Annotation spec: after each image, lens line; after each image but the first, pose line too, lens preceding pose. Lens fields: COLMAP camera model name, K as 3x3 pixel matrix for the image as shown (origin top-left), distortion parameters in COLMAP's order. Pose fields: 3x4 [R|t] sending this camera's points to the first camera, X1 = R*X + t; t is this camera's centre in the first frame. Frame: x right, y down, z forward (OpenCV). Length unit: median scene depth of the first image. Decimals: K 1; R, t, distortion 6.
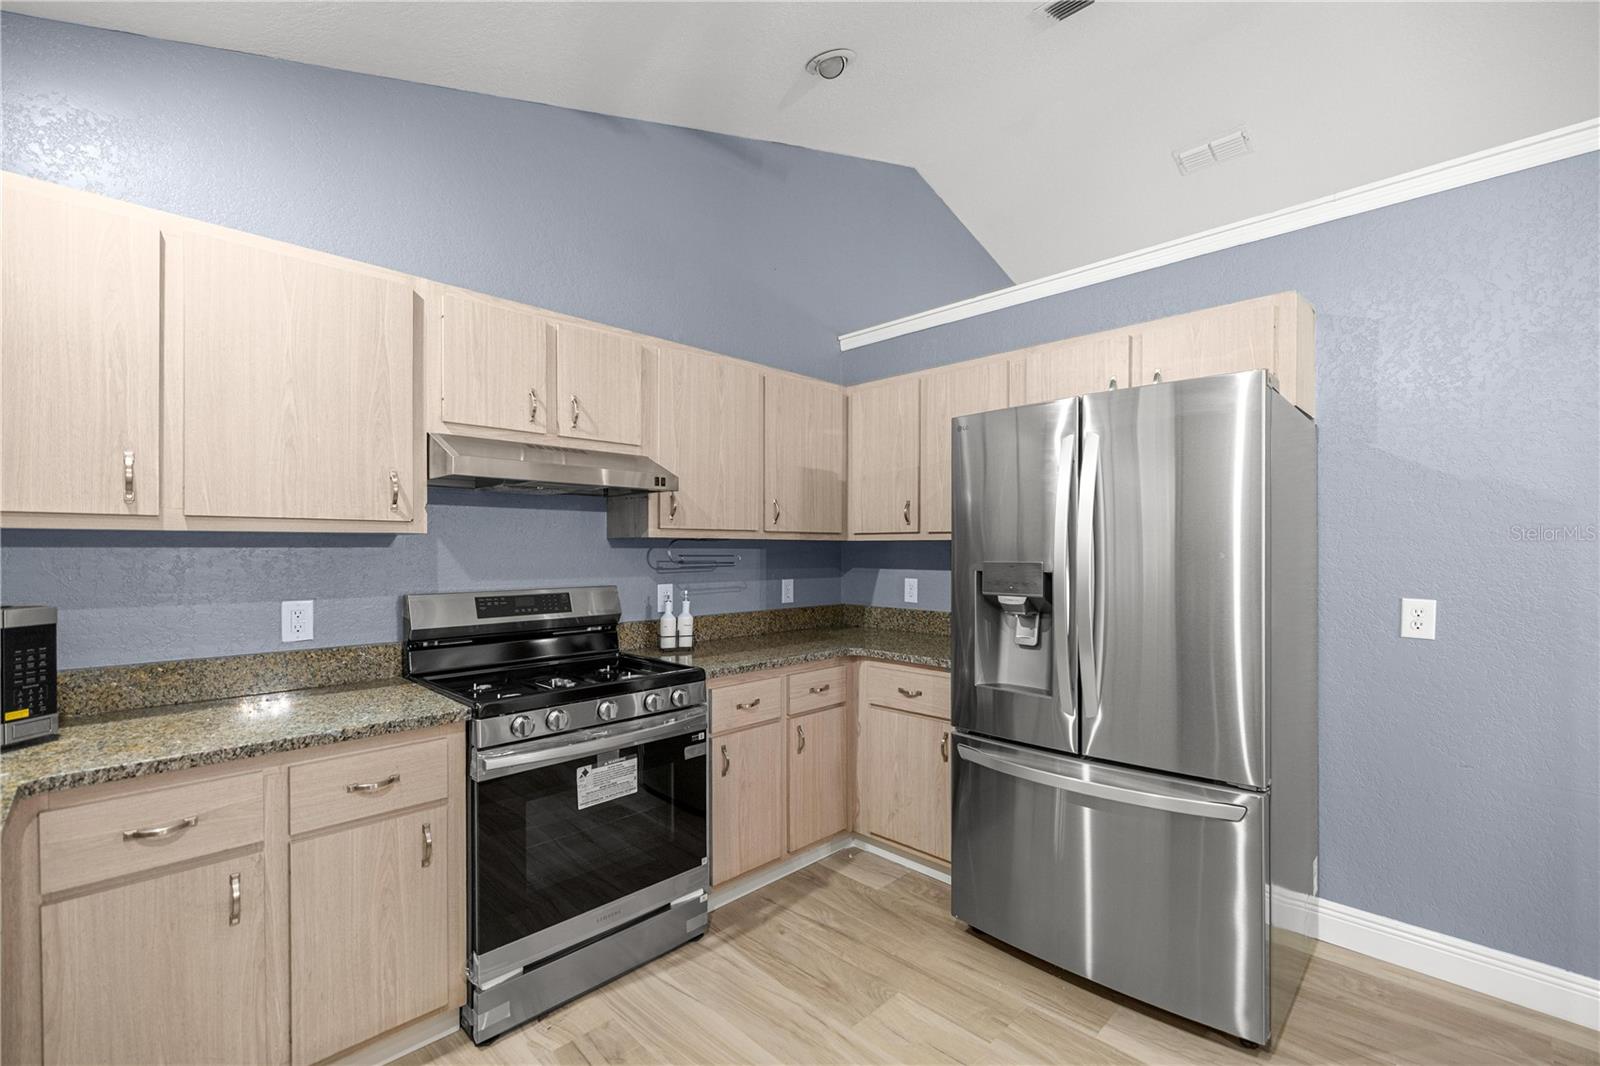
lens RADIAL K [[682.9, 0, 811.1], [0, 682.9, 556.1], [0, 0, 1]] dist [-0.000172, 0.000462]
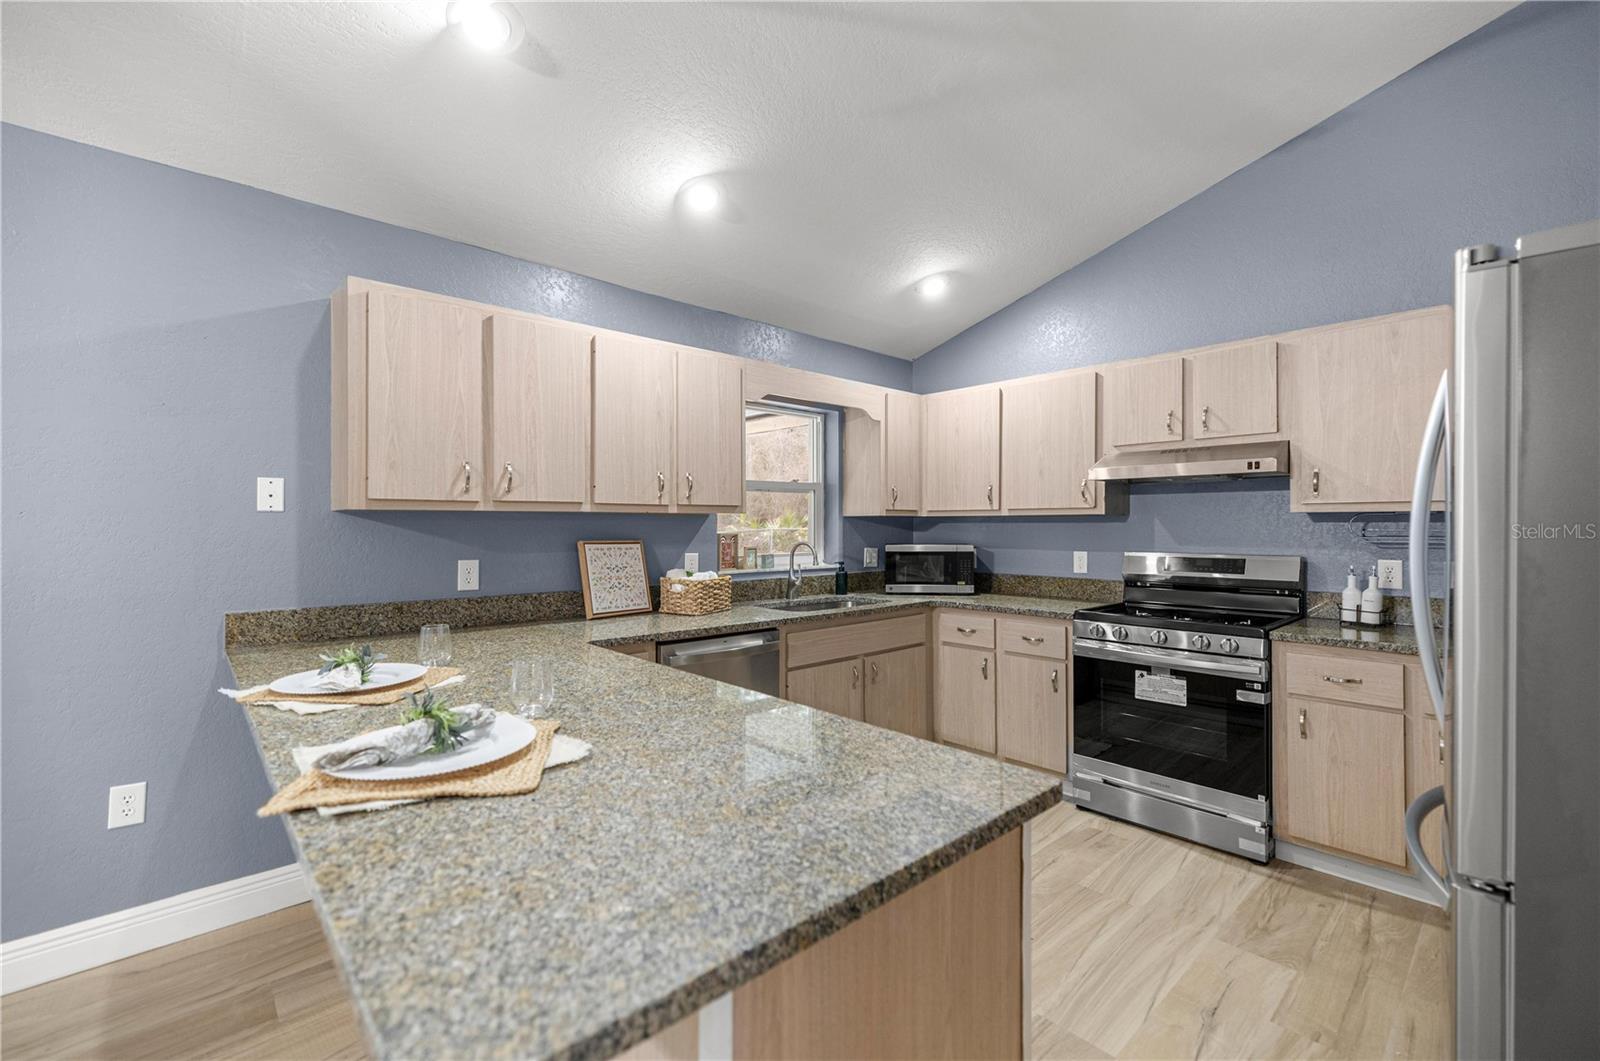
lens RADIAL K [[682.9, 0, 804.6], [0, 682.9, 524.4], [0, 0, 1]] dist [-0.000172, 0.000462]
pose [[-0.037207, -0.001885, -0.999306, 1.028654], [-0.009408, 0.999955, -0.001536, 0.001417], [0.999263, 0.009344, -0.037223, 0.287322]]
